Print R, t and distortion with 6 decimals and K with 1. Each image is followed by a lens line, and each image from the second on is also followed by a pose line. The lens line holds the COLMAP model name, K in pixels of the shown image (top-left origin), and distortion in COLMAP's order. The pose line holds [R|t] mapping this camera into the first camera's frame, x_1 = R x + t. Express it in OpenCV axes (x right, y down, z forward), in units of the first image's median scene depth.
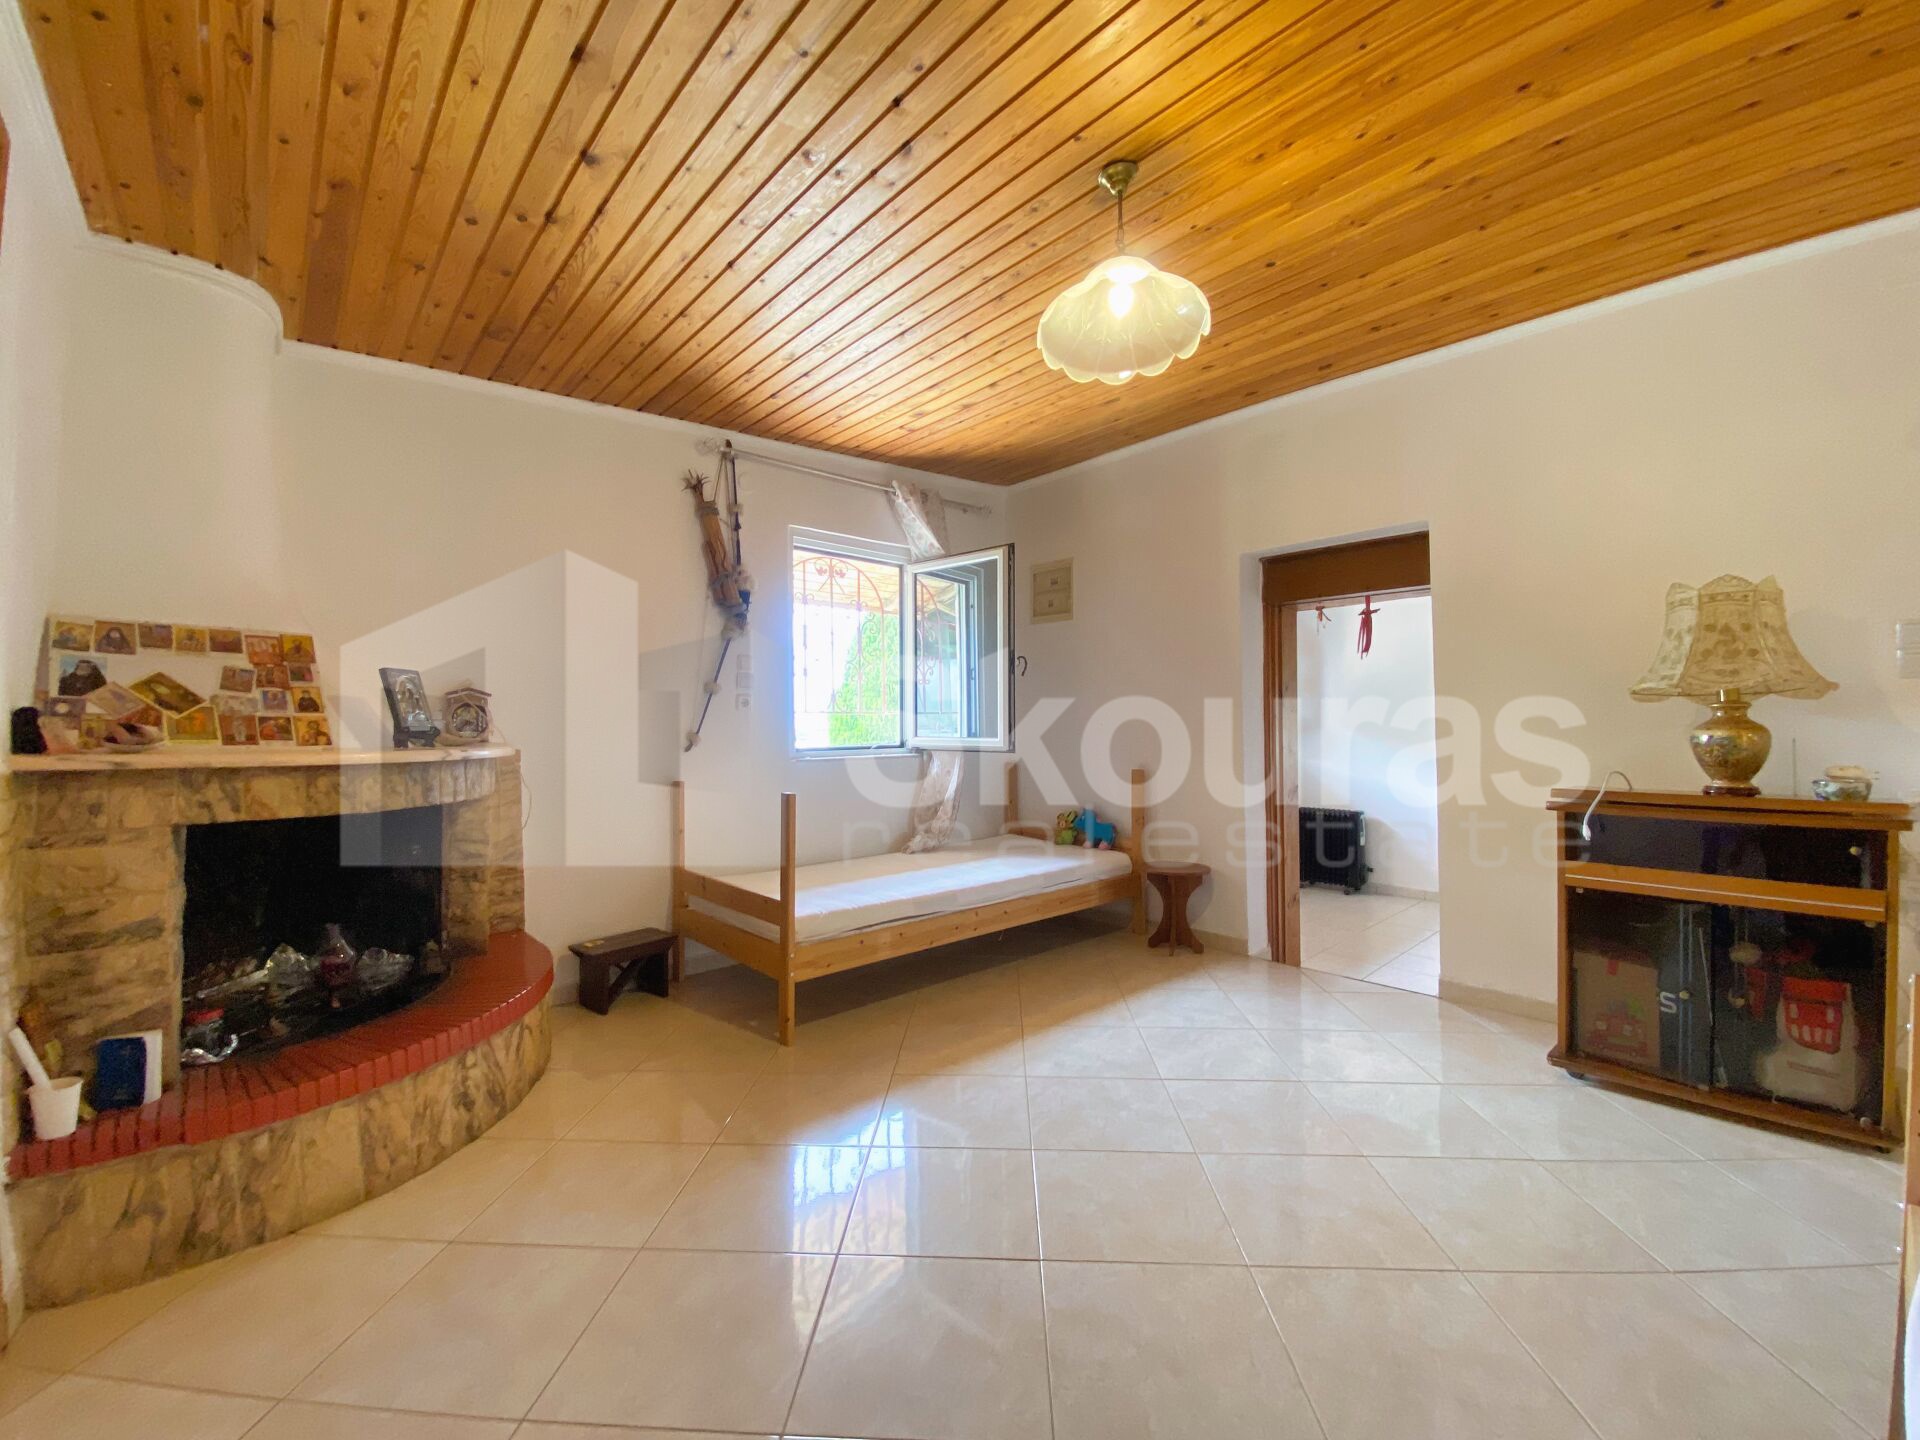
lens RADIAL K [[777.8, 0, 962.9], [0, 777.8, 718.0], [0, 0, 1]] dist [0.047067, -0.029040]
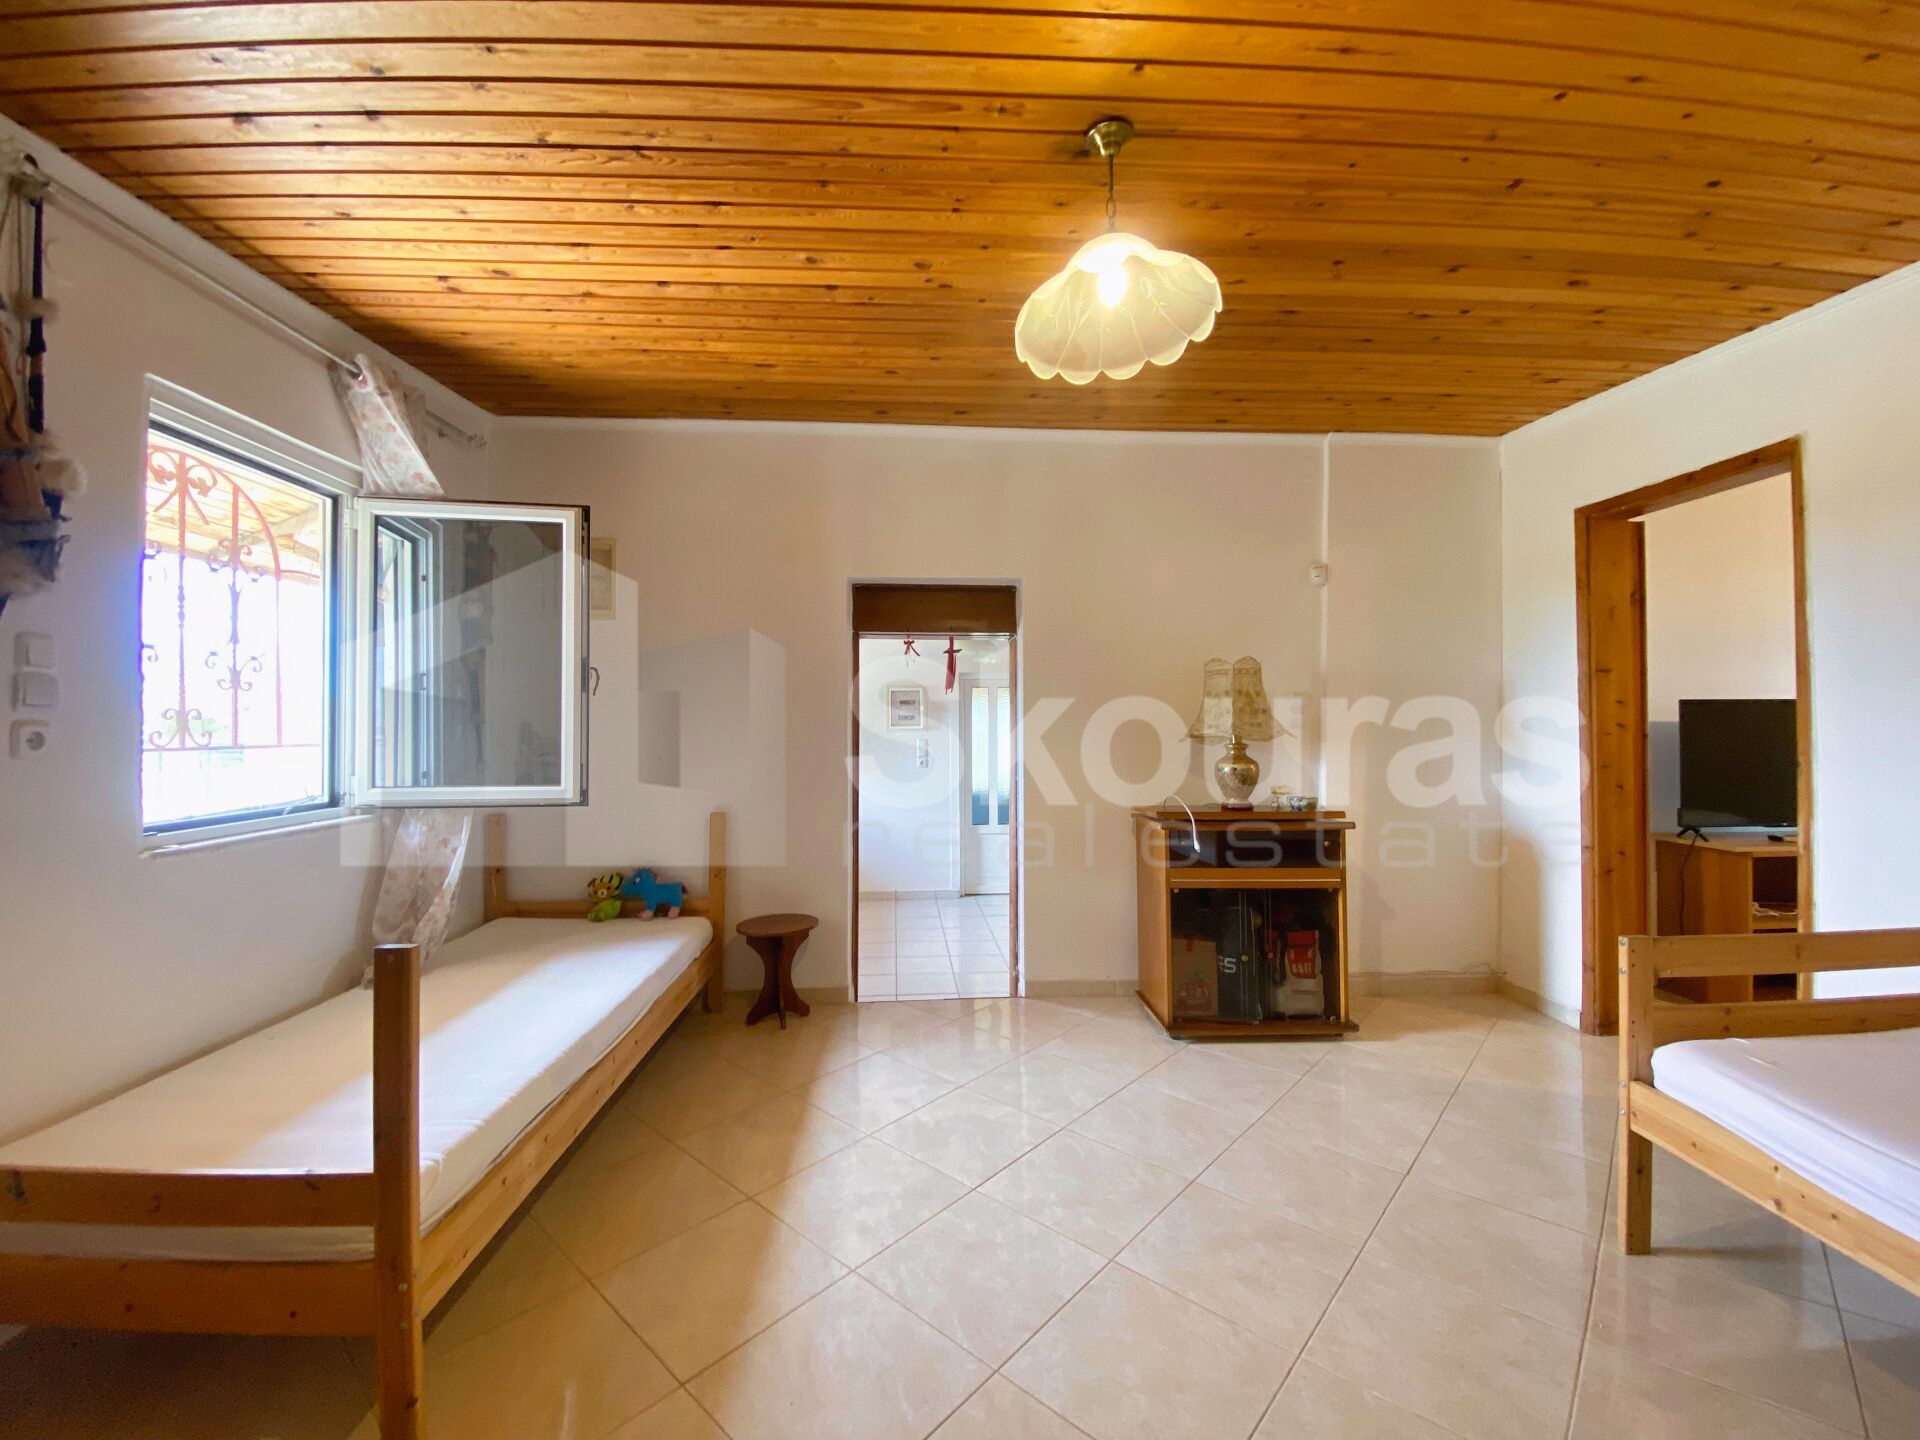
lens RADIAL K [[777.8, 0, 962.9], [0, 777.8, 718.0], [0, 0, 1]] dist [0.047067, -0.029040]
pose [[0.641445, 0.011611, 0.767081, -0.315194], [-0.008854, 0.999931, -0.007732, -0.037348], [-0.767118, -0.001832, 0.641503, 0.339847]]
